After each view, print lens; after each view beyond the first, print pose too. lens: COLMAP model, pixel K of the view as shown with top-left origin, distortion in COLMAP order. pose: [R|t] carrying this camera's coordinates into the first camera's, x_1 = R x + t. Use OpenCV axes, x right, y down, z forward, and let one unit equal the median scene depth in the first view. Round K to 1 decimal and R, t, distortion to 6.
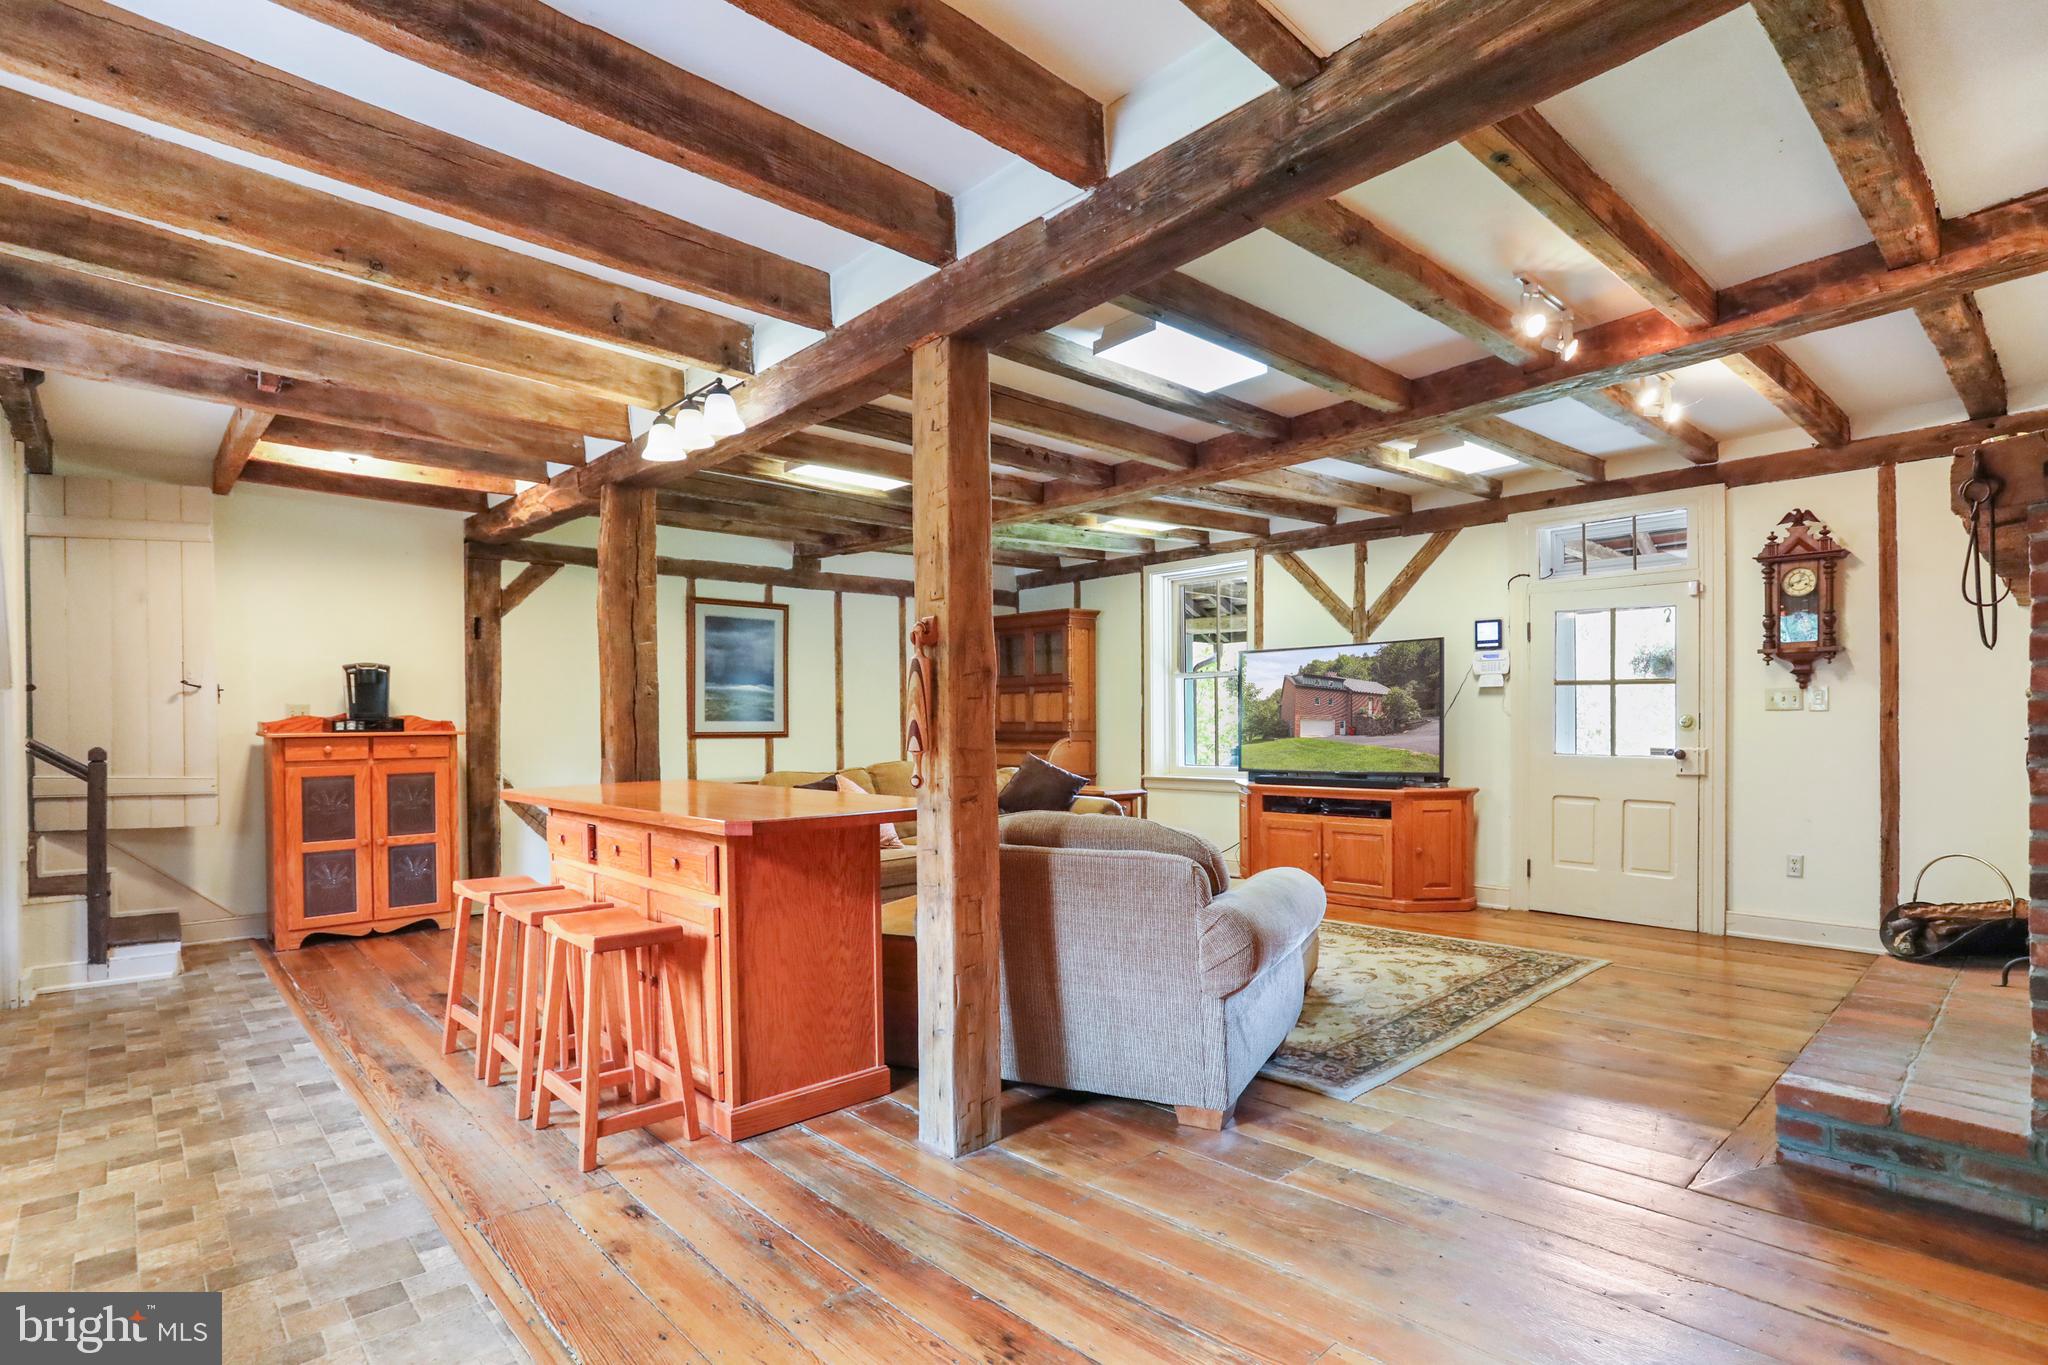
lens RADIAL K [[1002.7, 0, 1051.0], [0, 1002.7, 734.1], [0, 0, 1]] dist [-0.046573, 0.021805]
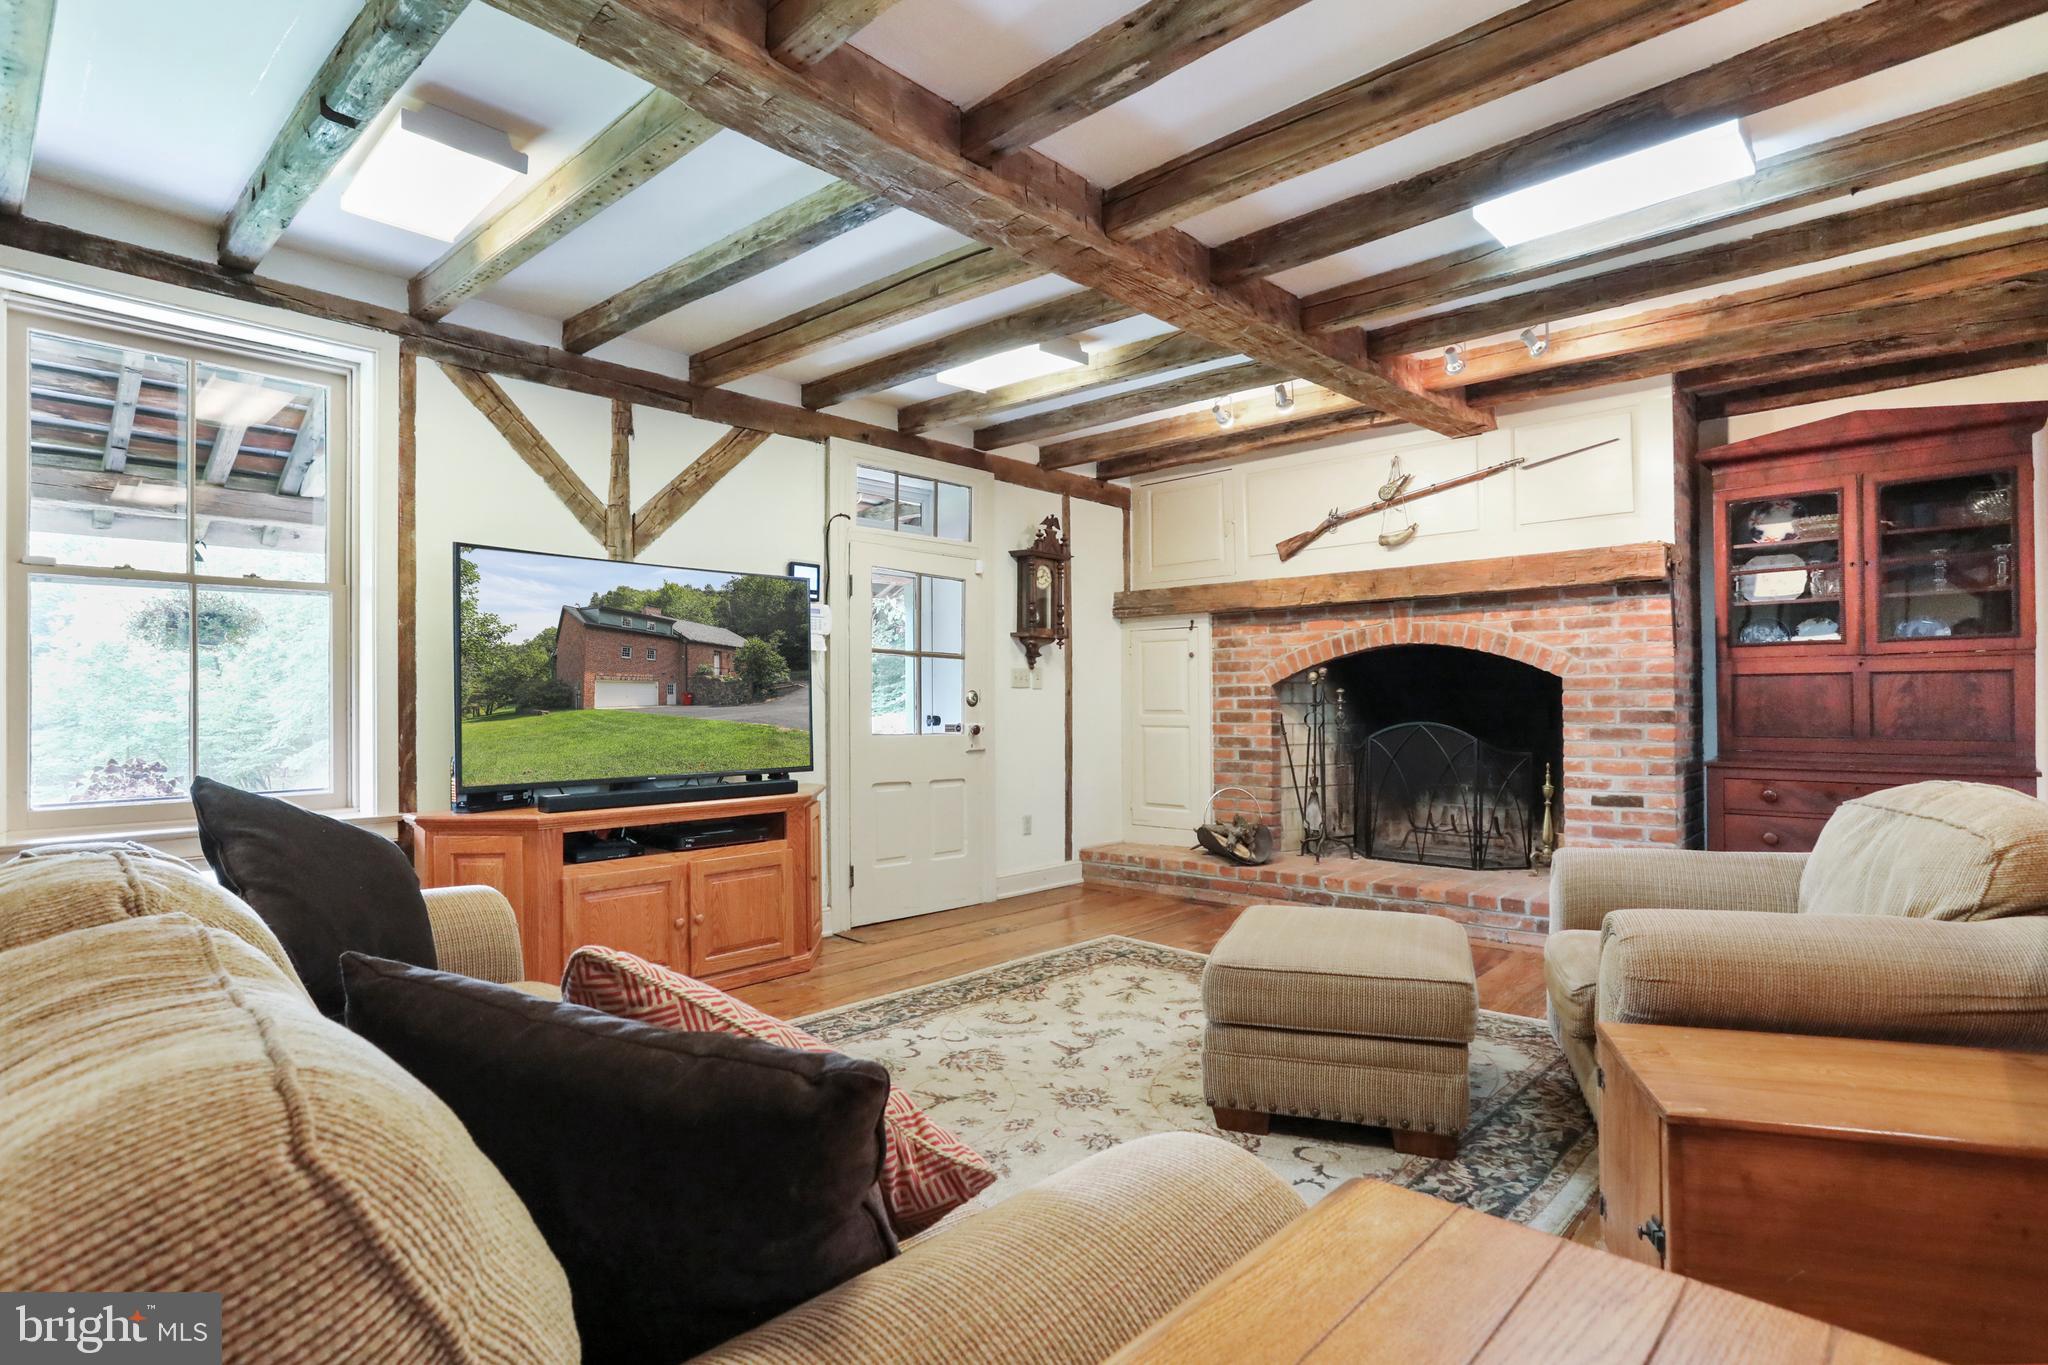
lens RADIAL K [[1002.7, 0, 1032.8], [0, 1002.7, 691.4], [0, 0, 1]] dist [-0.046573, 0.021805]
pose [[-0.047490, 0.024514, 0.998571, -0.372897], [0.021771, 0.999487, -0.023501, 0.006828], [-0.998634, 0.020623, -0.048000, 0.952867]]
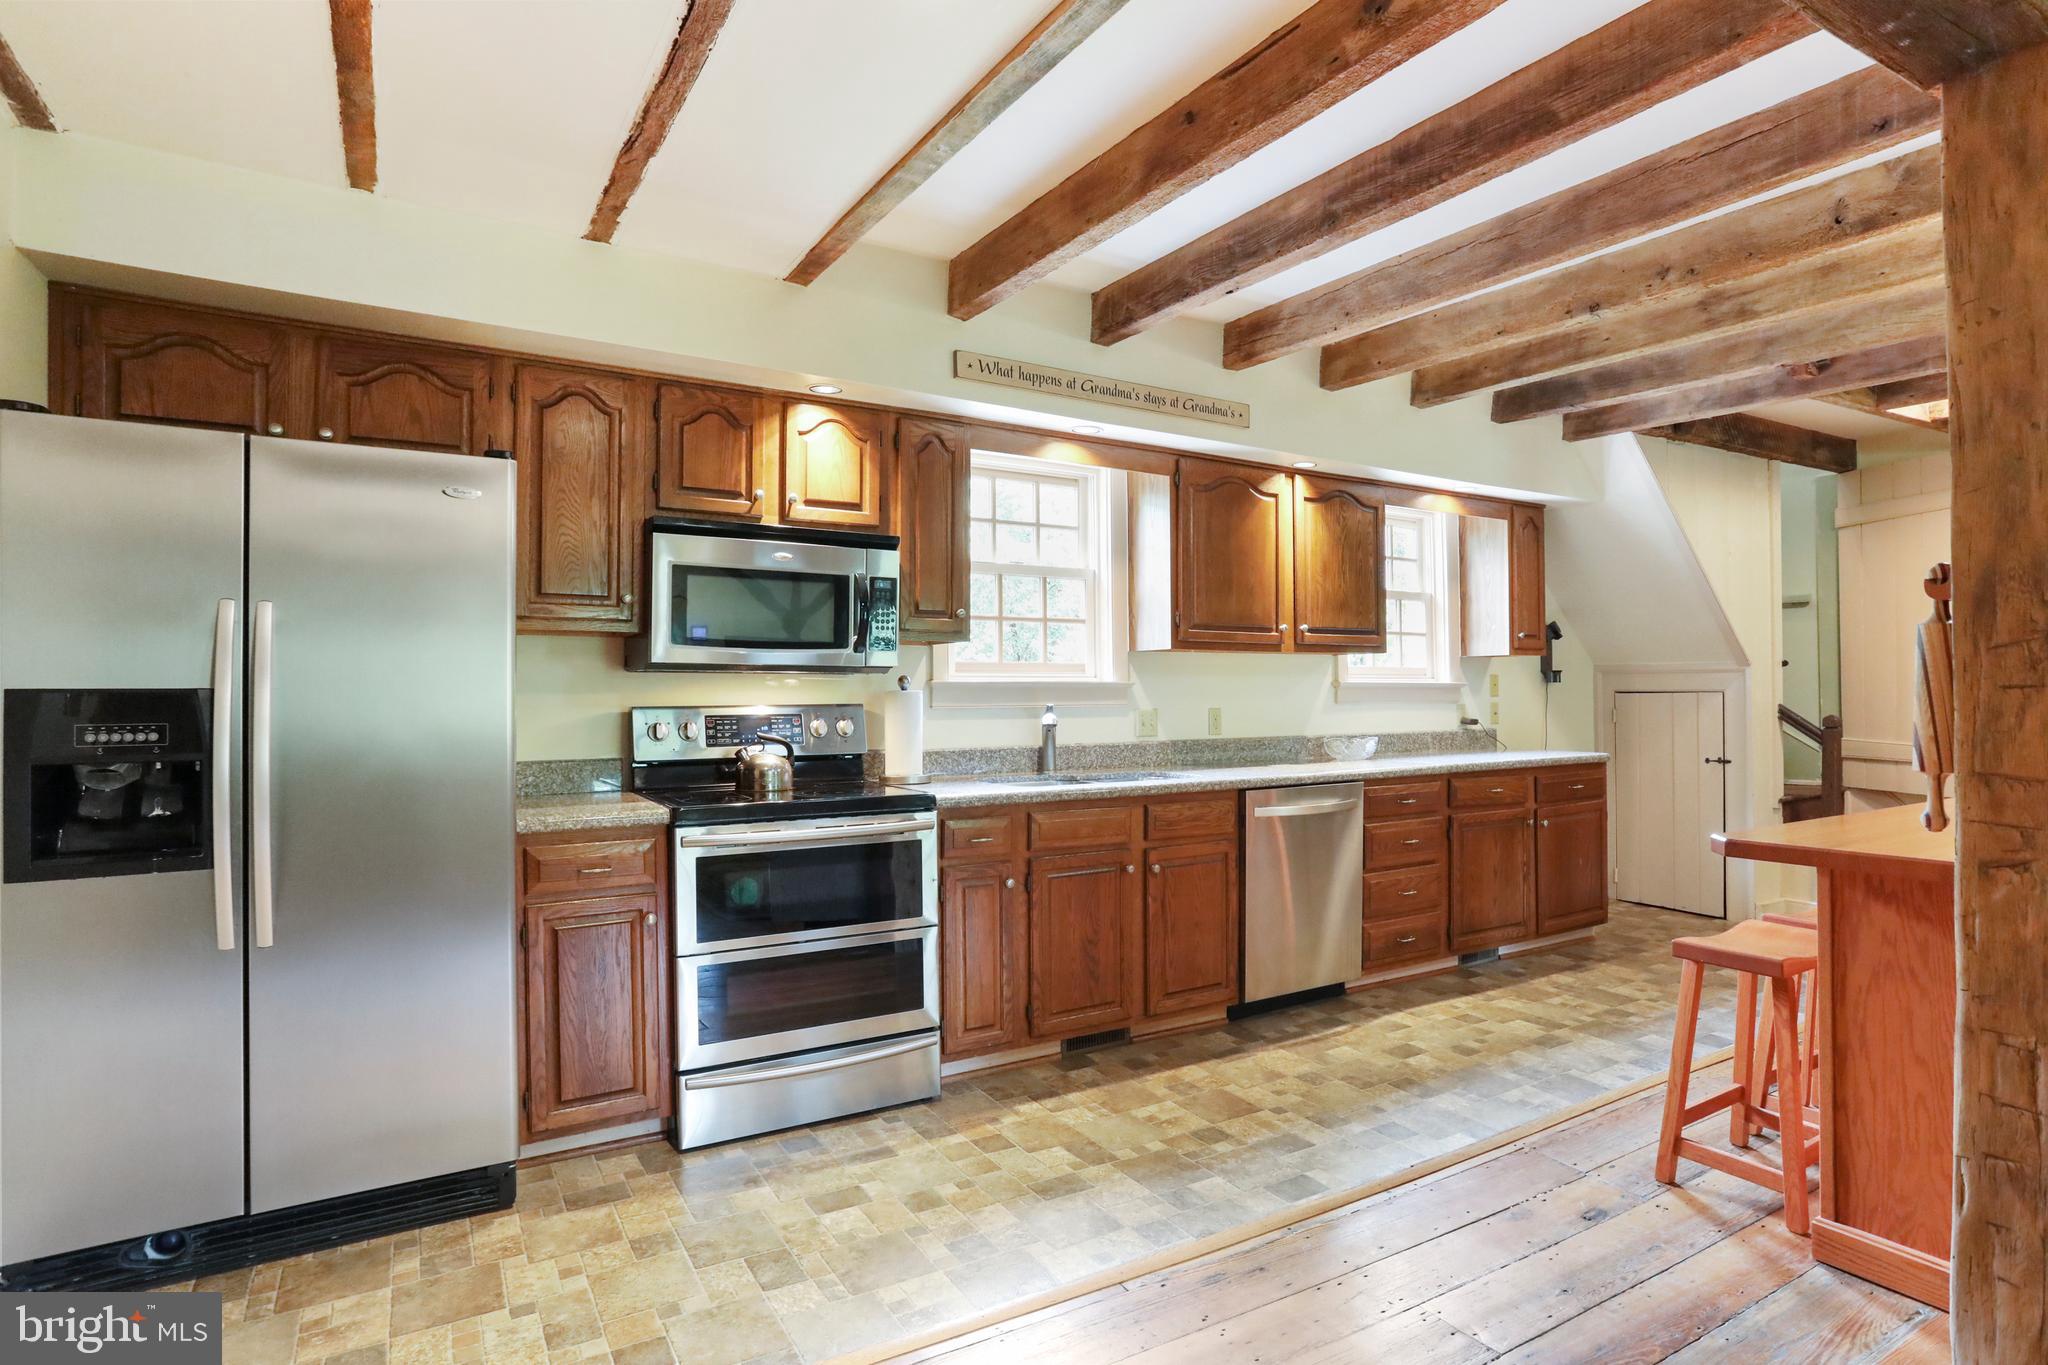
lens RADIAL K [[1081.1, 0, 1038.4], [0, 1081.1, 676.6], [0, 0, 1]] dist [-0.043703, 0.020423]
pose [[-0.215499, -0.000924, -0.976504, 0.314924], [-0.006297, 0.999980, 0.000444, -0.019474], [0.976484, 0.006245, -0.215500, 0.299845]]
